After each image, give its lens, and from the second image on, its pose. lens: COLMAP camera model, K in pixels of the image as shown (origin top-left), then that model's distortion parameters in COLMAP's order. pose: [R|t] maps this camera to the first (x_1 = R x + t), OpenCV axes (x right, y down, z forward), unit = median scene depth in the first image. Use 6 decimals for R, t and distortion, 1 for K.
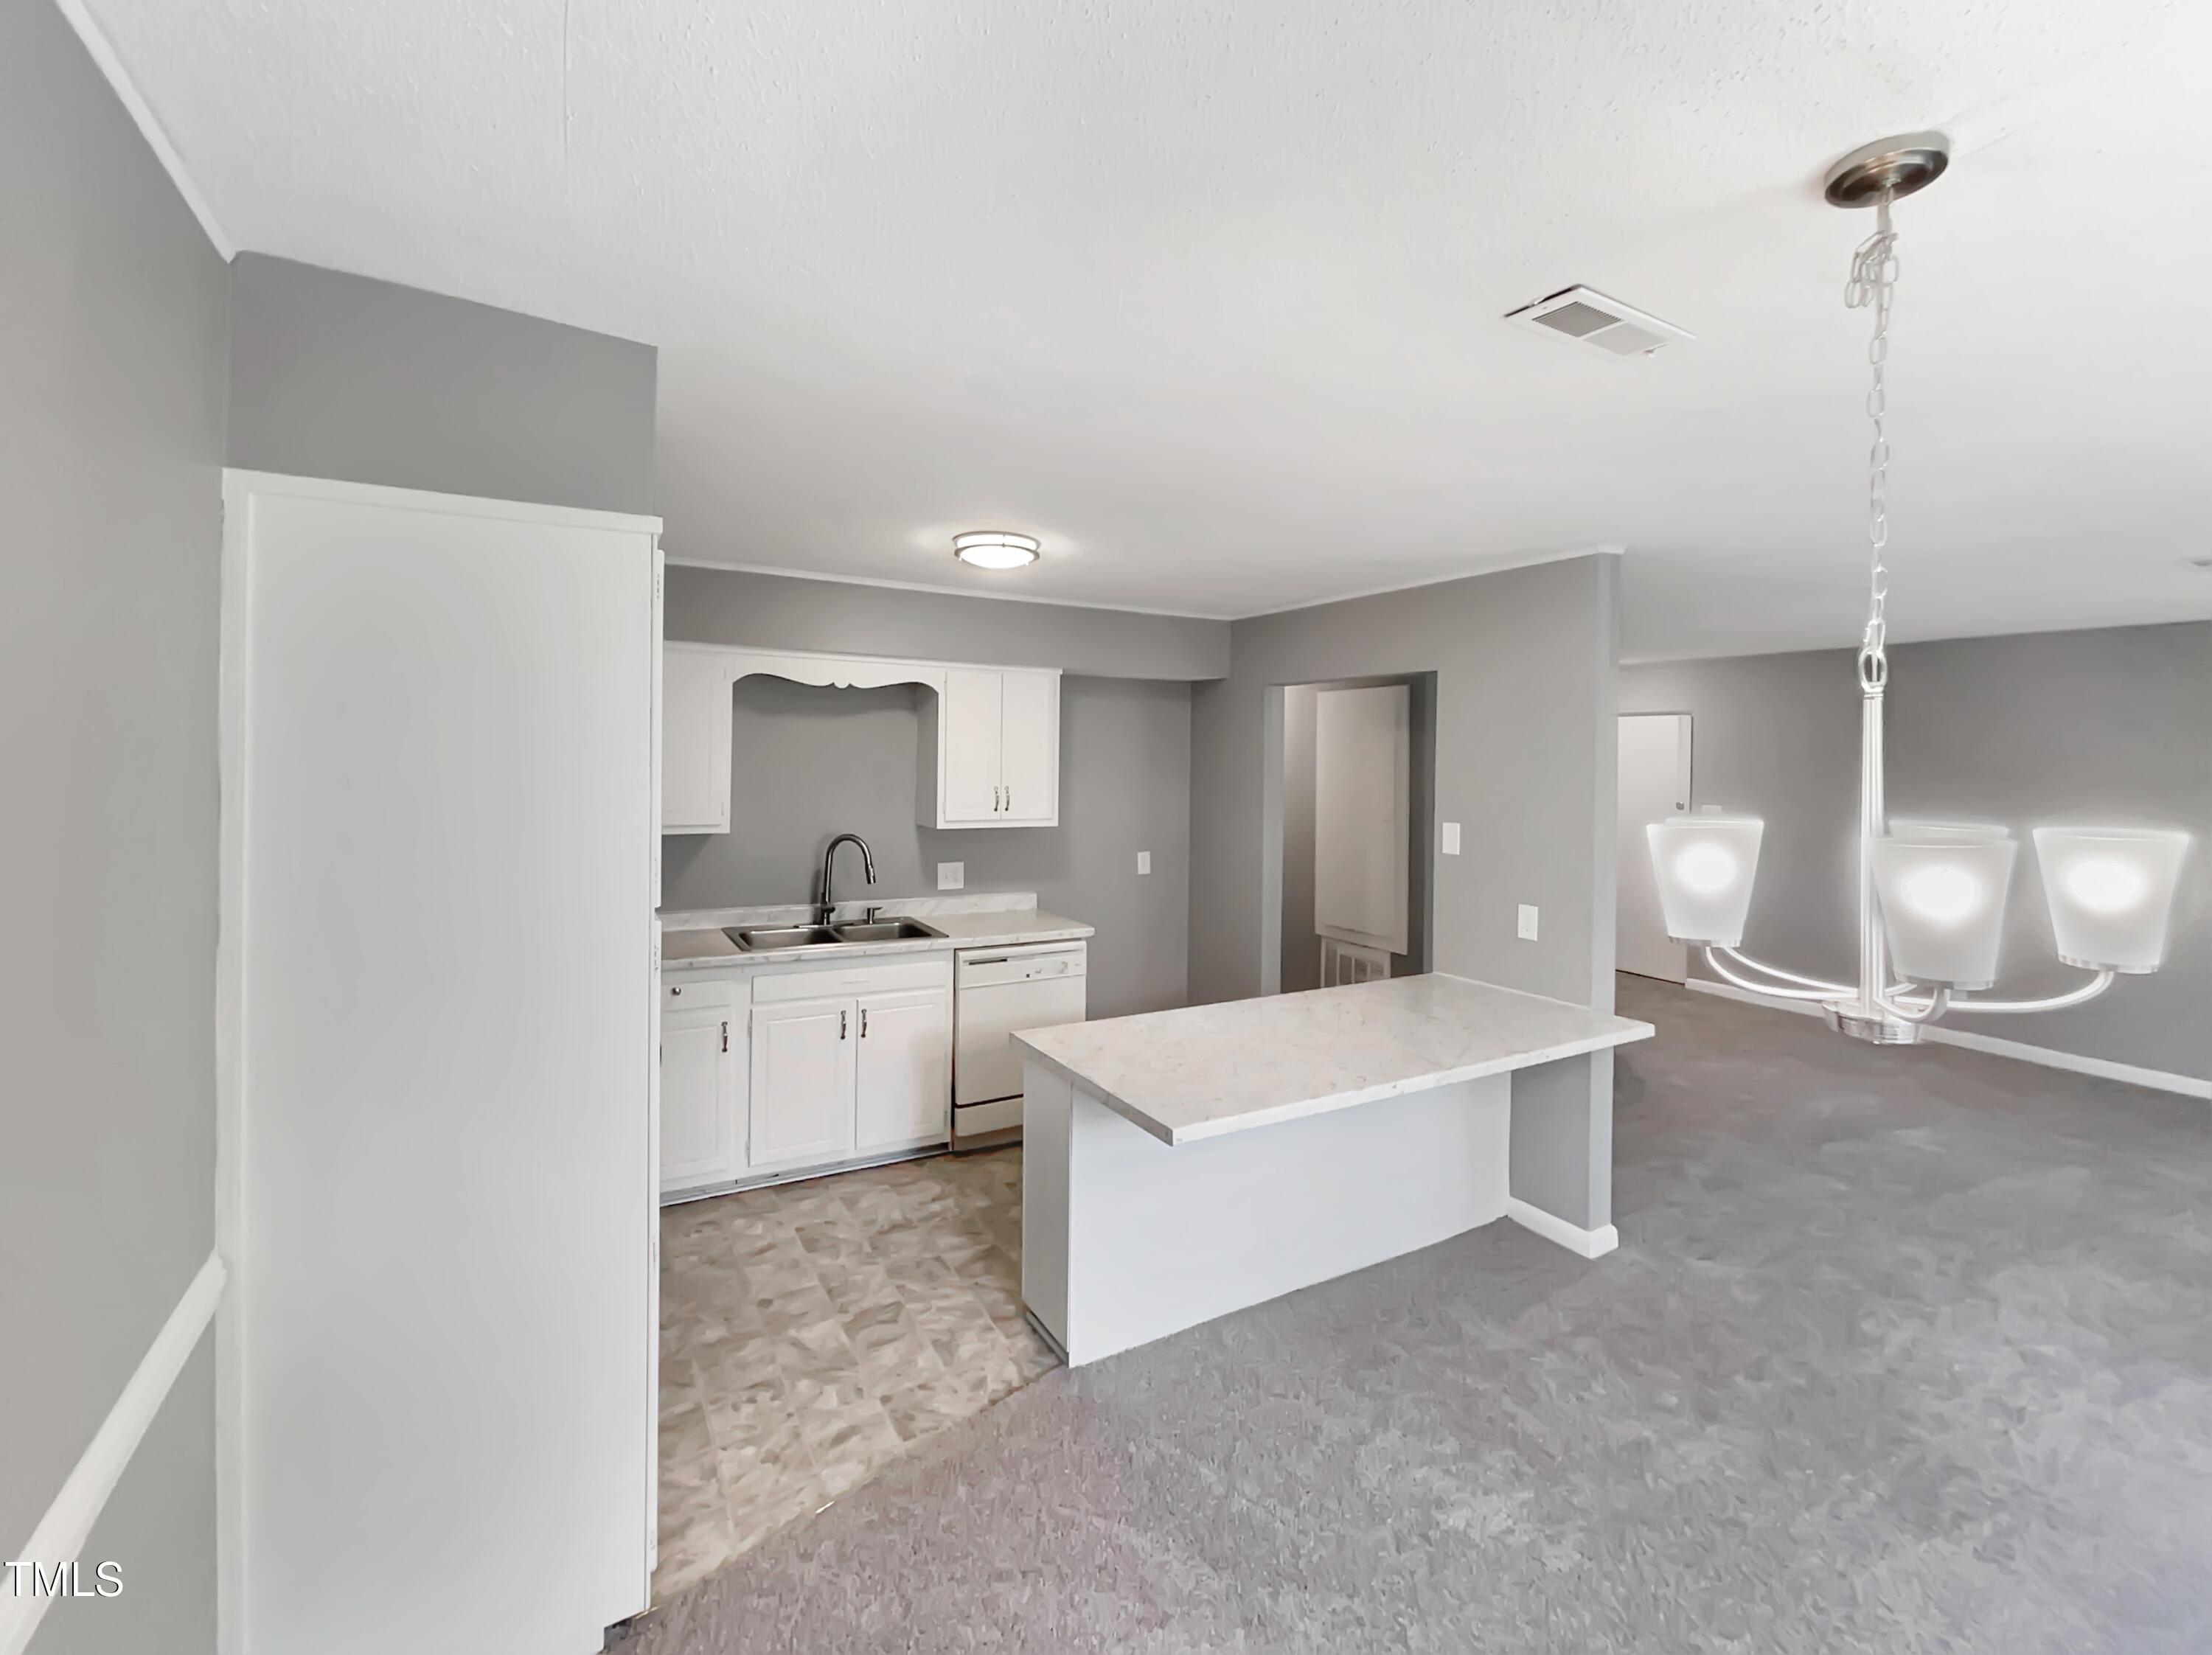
lens RADIAL K [[977.3, 0, 1099.6], [0, 977.3, 737.7], [0, 0, 1]] dist [-0.000797, 0.000039]
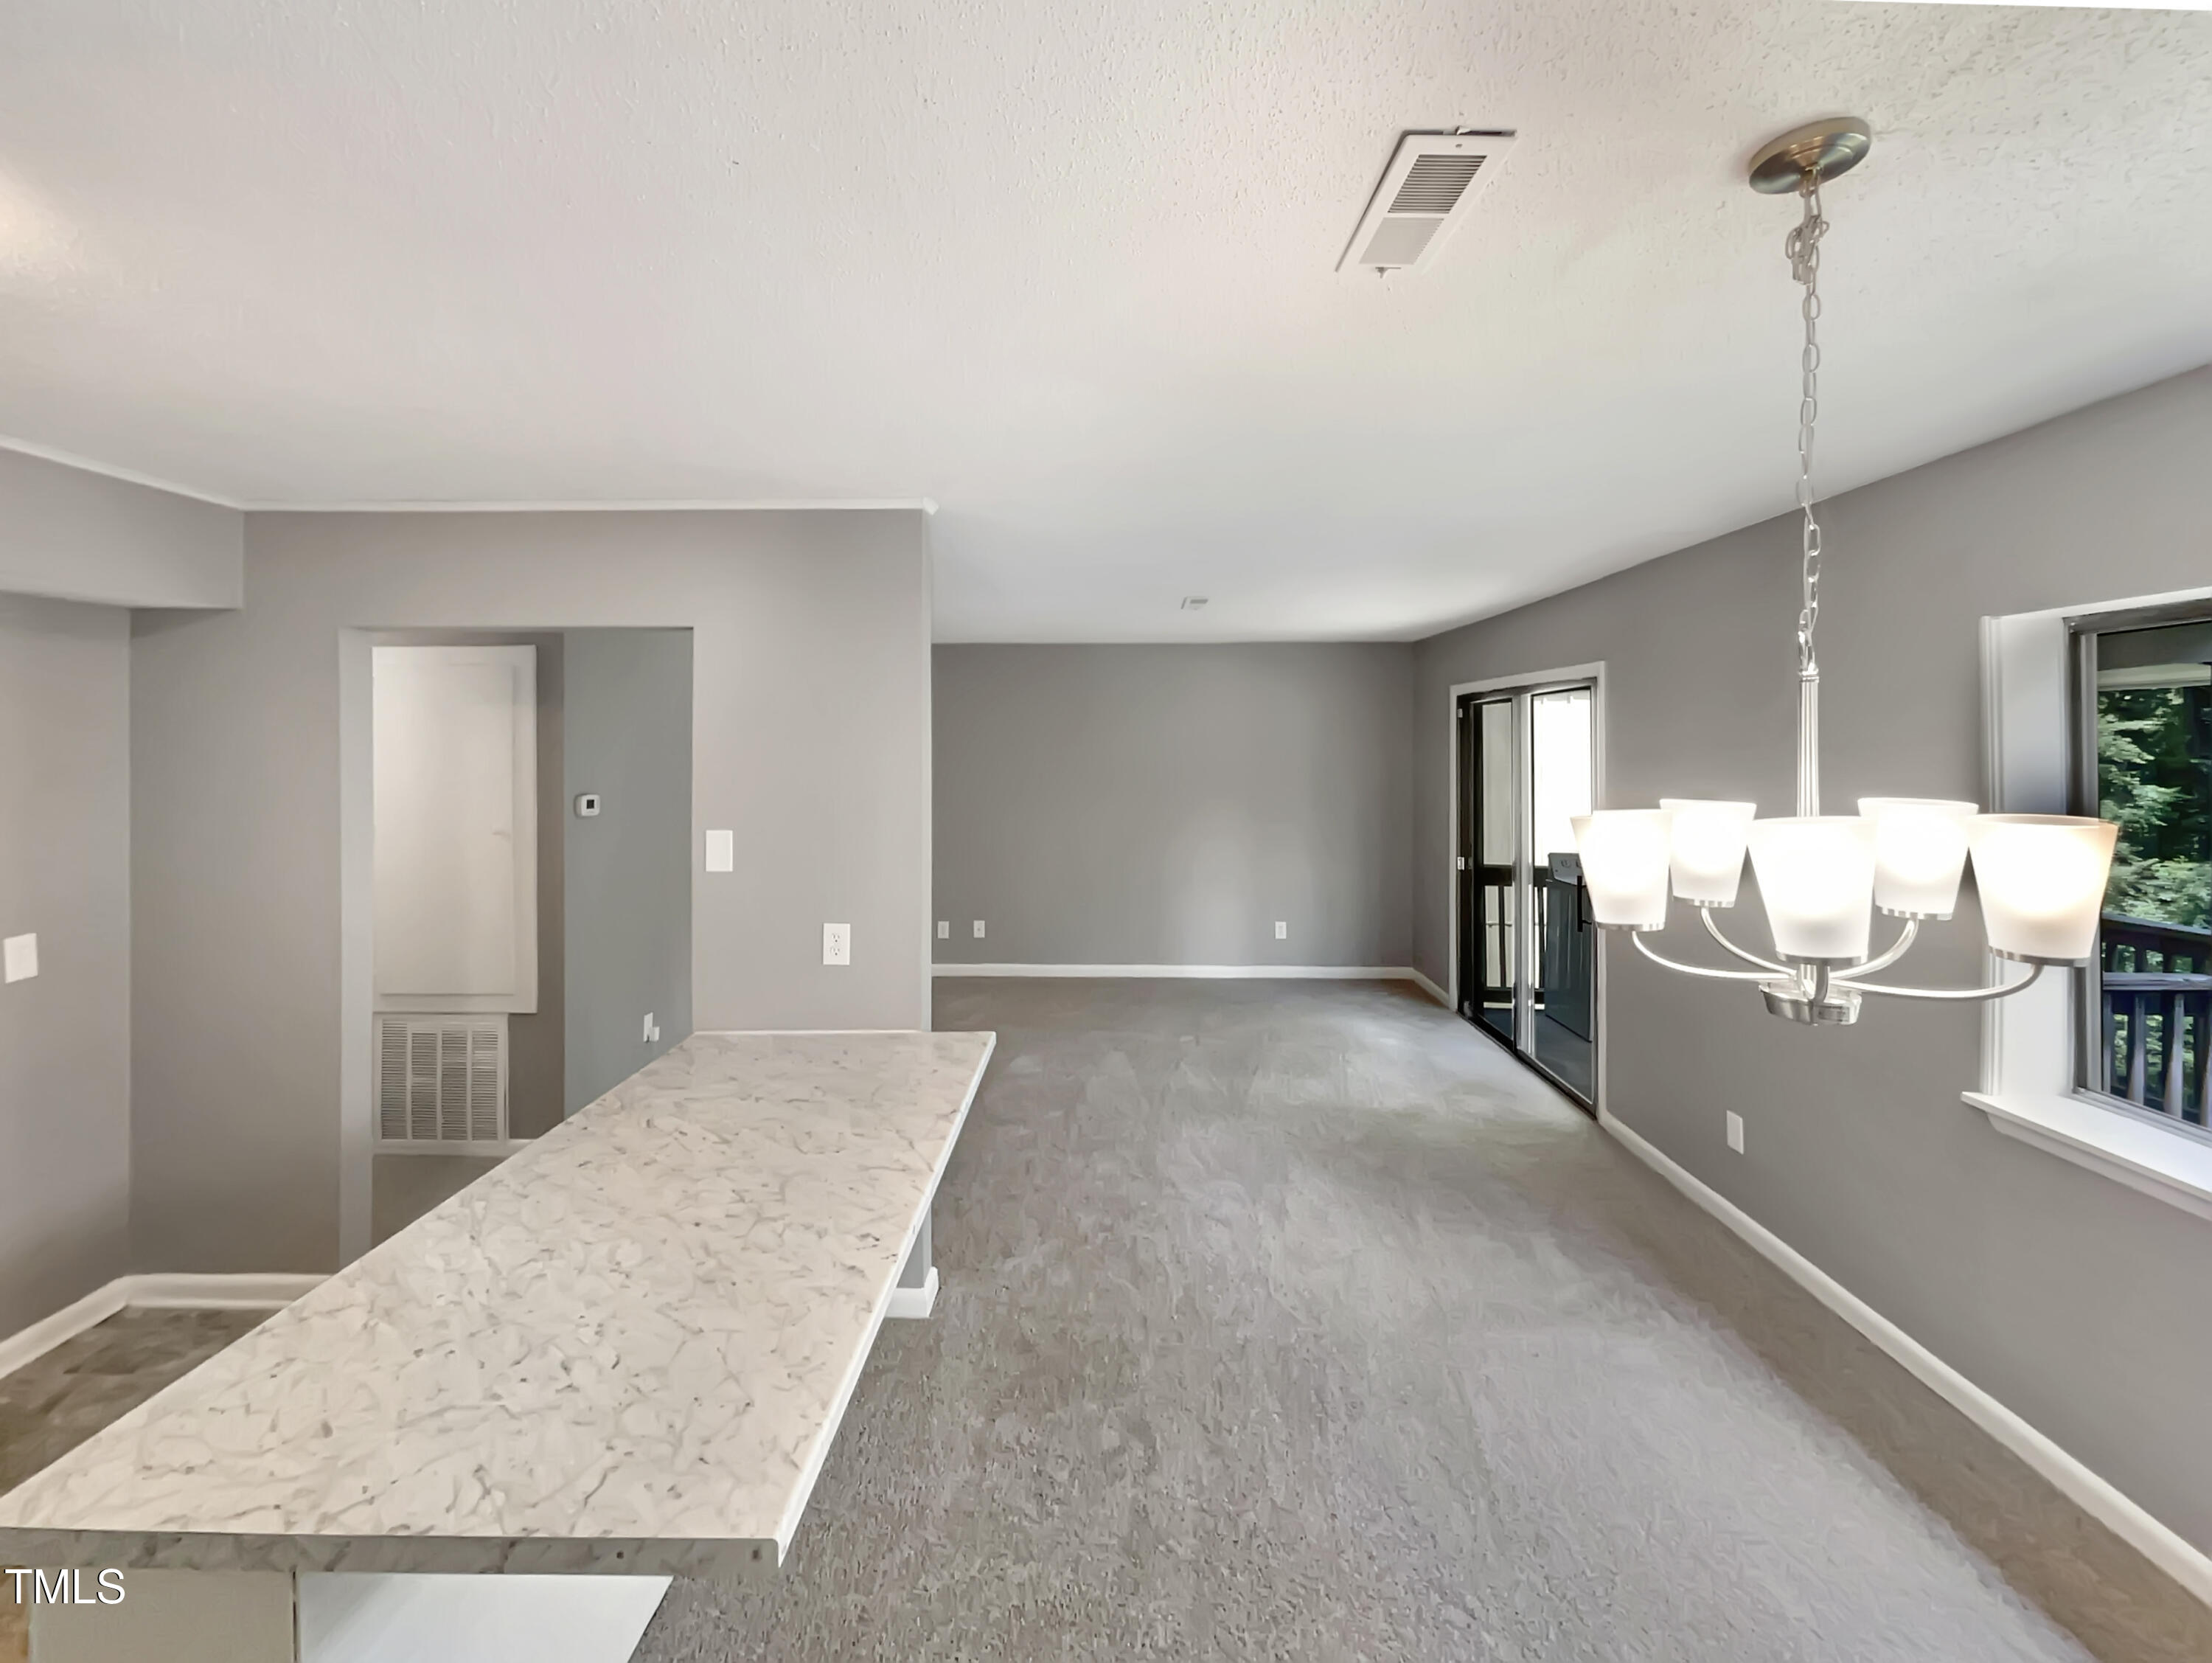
lens RADIAL K [[977.5, 0, 1099.6], [0, 977.5, 741.6], [0, 0, 1]] dist [-0.000797, 0.000039]
pose [[0.514507, -0.004860, 0.857472, -0.171962], [-0.010976, 0.999865, 0.012254, 0.006857], [-0.857416, -0.015717, 0.514384, 0.441792]]
